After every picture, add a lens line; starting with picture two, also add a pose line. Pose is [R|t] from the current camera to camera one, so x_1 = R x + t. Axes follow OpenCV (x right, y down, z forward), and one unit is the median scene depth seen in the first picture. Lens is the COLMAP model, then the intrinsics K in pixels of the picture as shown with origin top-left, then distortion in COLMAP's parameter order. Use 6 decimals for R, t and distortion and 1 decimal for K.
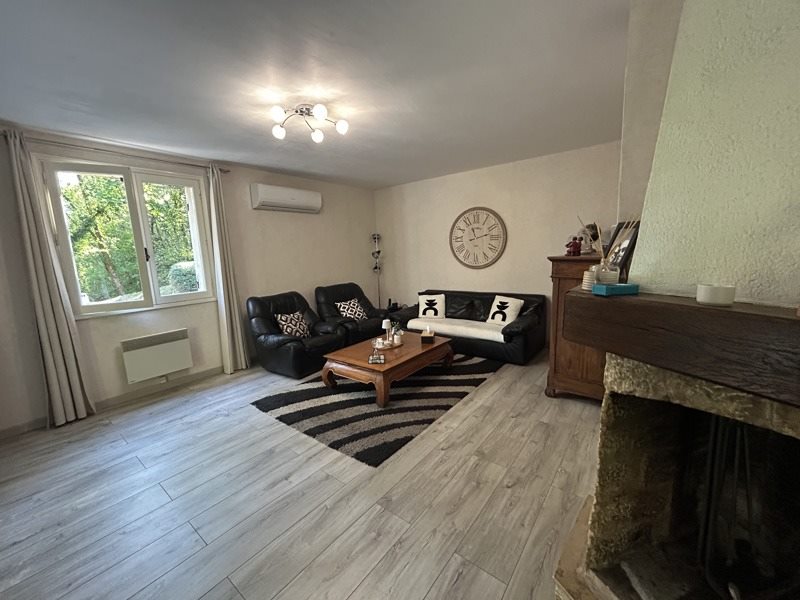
lens RADIAL K [[319.2, 0, 398.7], [0, 319.2, 298.1], [0, 0, 1]] dist [-0.000380, -0.000017]
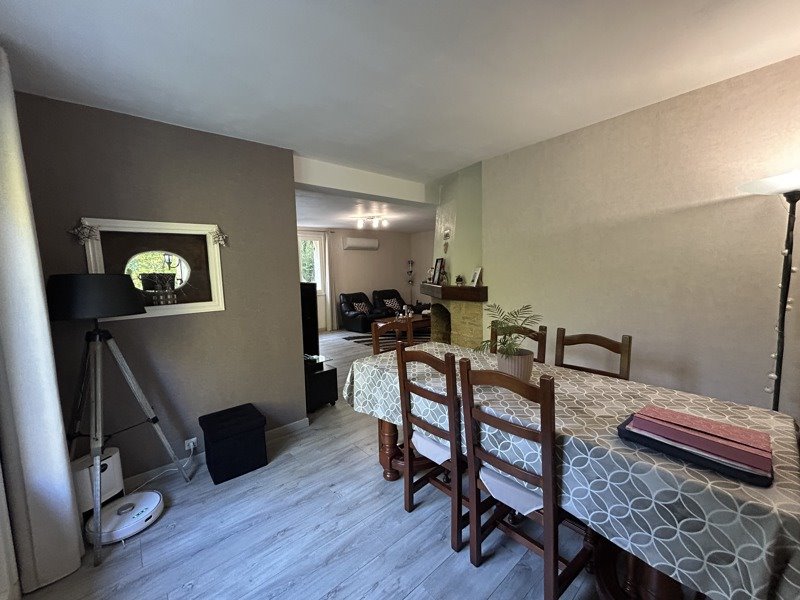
lens RADIAL K [[319.2, 0, 400.1], [0, 319.2, 299.9], [0, 0, 1]] dist [-0.000380, -0.000017]
pose [[0.983067, 0.028372, -0.181036, 0.261638], [-0.036687, 0.998412, -0.042749, 0.106871], [0.179535, 0.048666, 0.982547, -0.896830]]
